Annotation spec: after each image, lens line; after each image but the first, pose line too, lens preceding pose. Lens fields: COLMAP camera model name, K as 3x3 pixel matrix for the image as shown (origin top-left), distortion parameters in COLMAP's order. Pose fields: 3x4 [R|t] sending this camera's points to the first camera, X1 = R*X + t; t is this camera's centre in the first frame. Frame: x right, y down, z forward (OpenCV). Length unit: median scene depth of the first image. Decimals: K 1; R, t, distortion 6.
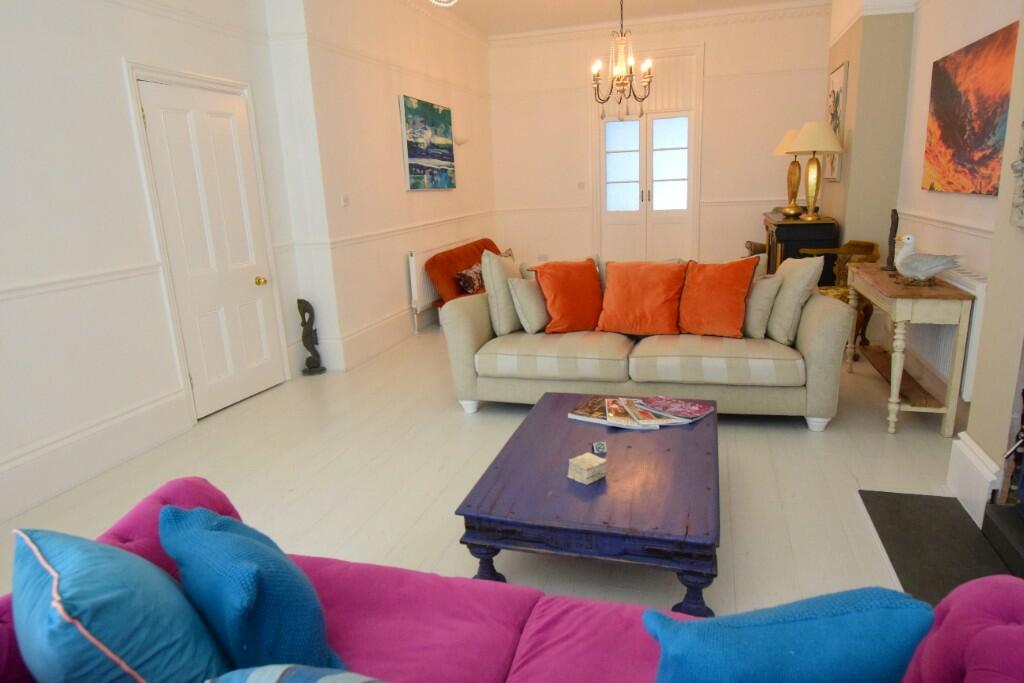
lens RADIAL K [[652.4, 0, 512.0], [0, 652.4, 341.5], [0, 0, 1]] dist [-0.004902, 0.001050]
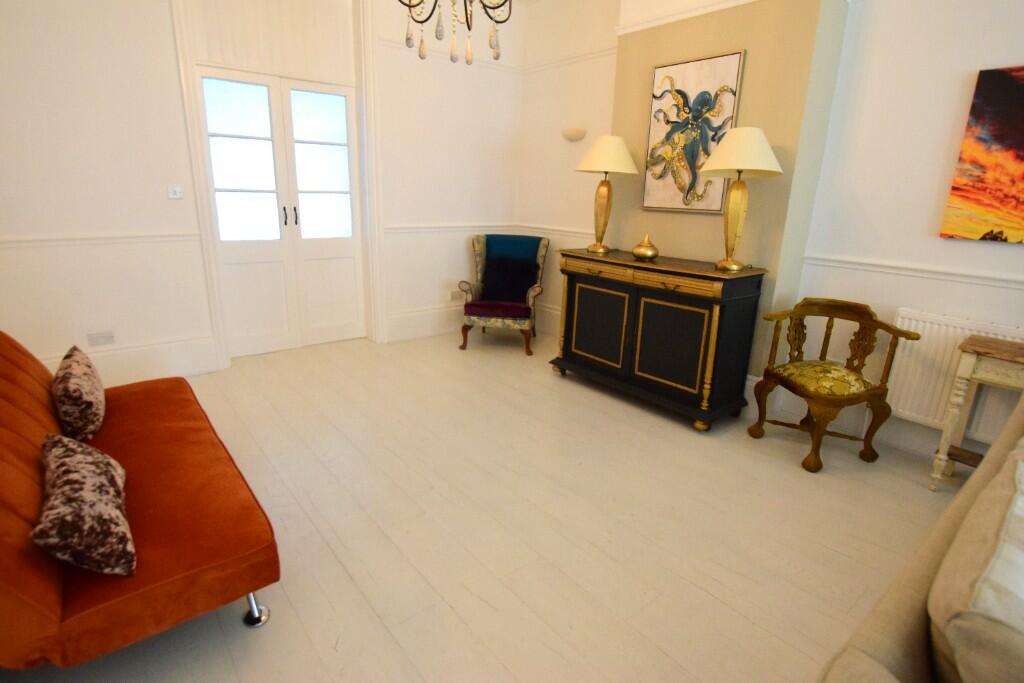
lens RADIAL K [[530.5, 0, 517.5], [0, 530.5, 343.5], [0, 0, 1]] dist [-0.023727, 0.000951]
pose [[0.560606, -0.168995, 0.810655, -0.167709], [0.143179, 0.983992, 0.106116, -0.220191], [-0.815611, 0.056579, 0.575828, 0.947469]]
